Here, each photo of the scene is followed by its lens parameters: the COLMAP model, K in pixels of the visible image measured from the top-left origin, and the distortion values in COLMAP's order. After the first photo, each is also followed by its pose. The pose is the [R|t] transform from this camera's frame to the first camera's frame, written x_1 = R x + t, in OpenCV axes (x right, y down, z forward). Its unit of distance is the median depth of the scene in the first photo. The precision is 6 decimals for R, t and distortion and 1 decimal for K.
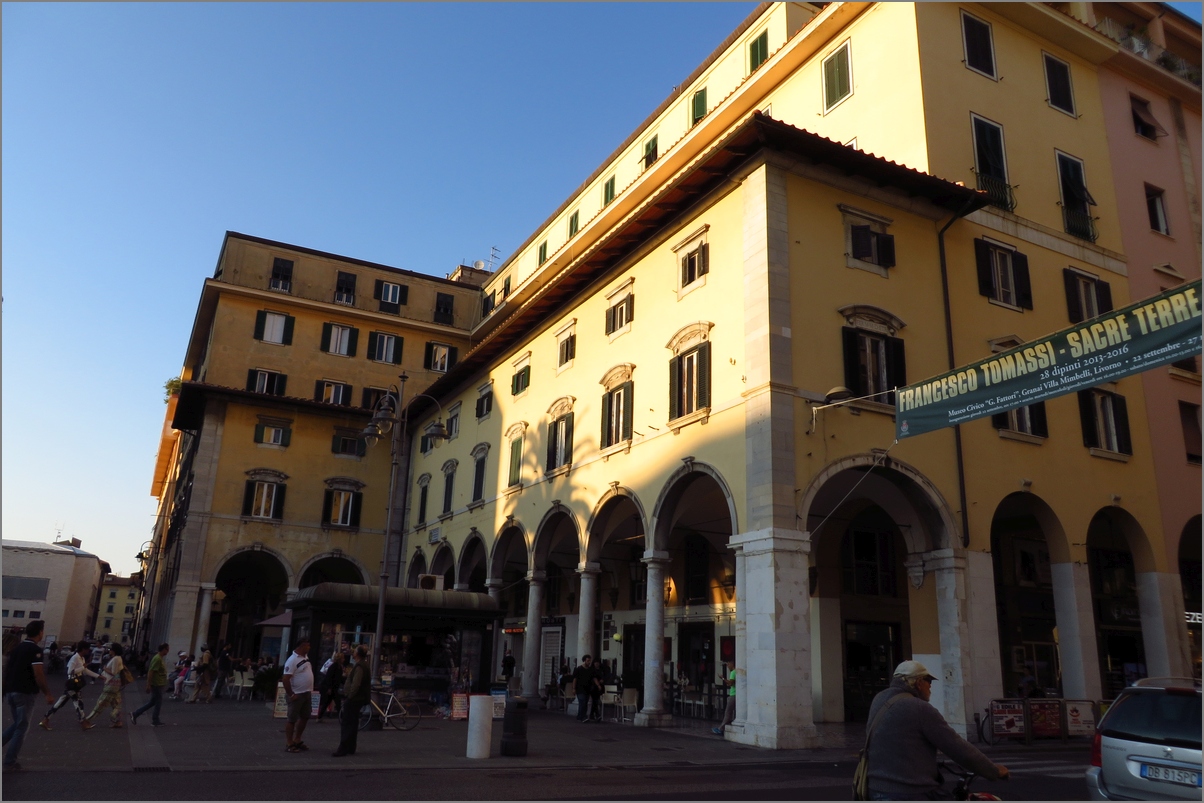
lens RADIAL K [[879.4, 0, 602.0], [0, 879.4, 401.5], [0, 0, 1]] dist [0.002285, 0.003576]
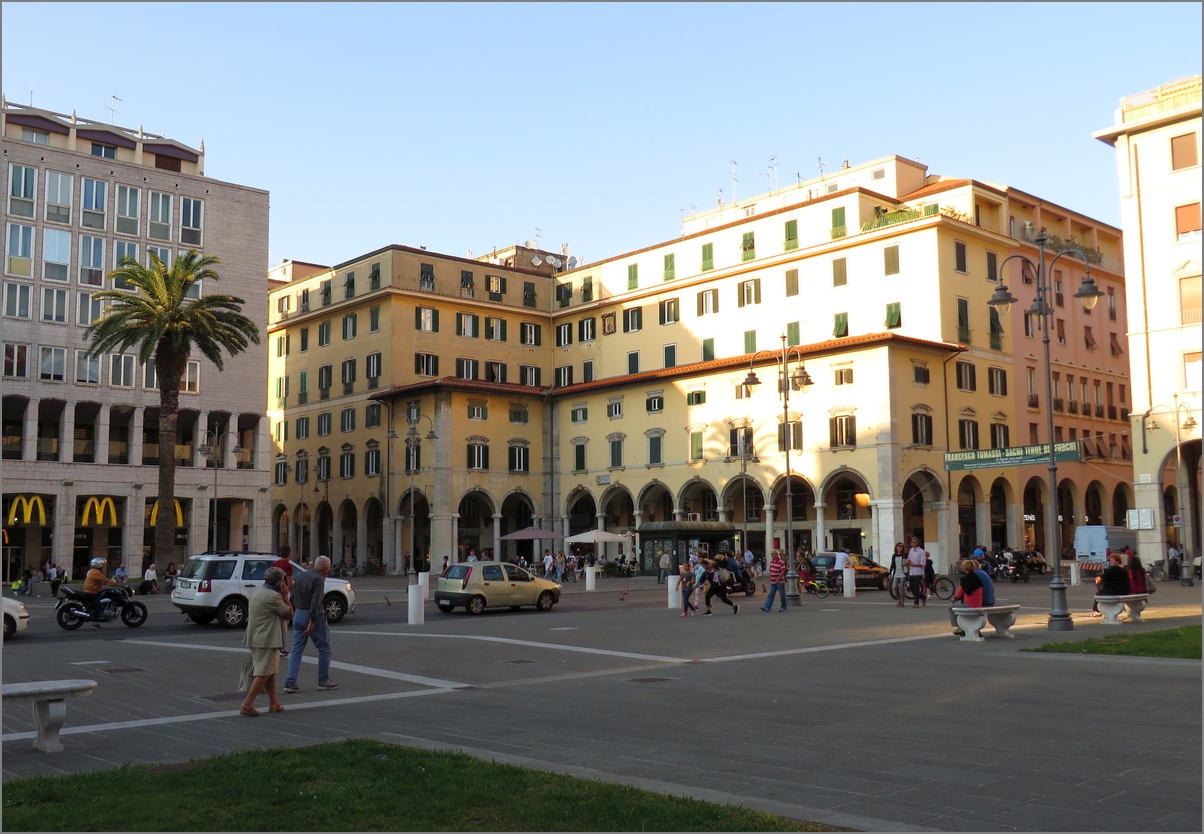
lens RADIAL K [[1198.6, 0, 602.0], [0, 1198.6, 417.0], [0, 0, 1]] dist [0.065033, -0.006750]
pose [[0.966933, -0.013829, 0.254654, -0.942367], [-0.030807, 0.984883, 0.170460, -0.414461], [-0.253162, -0.172668, 0.951890, -1.312804]]
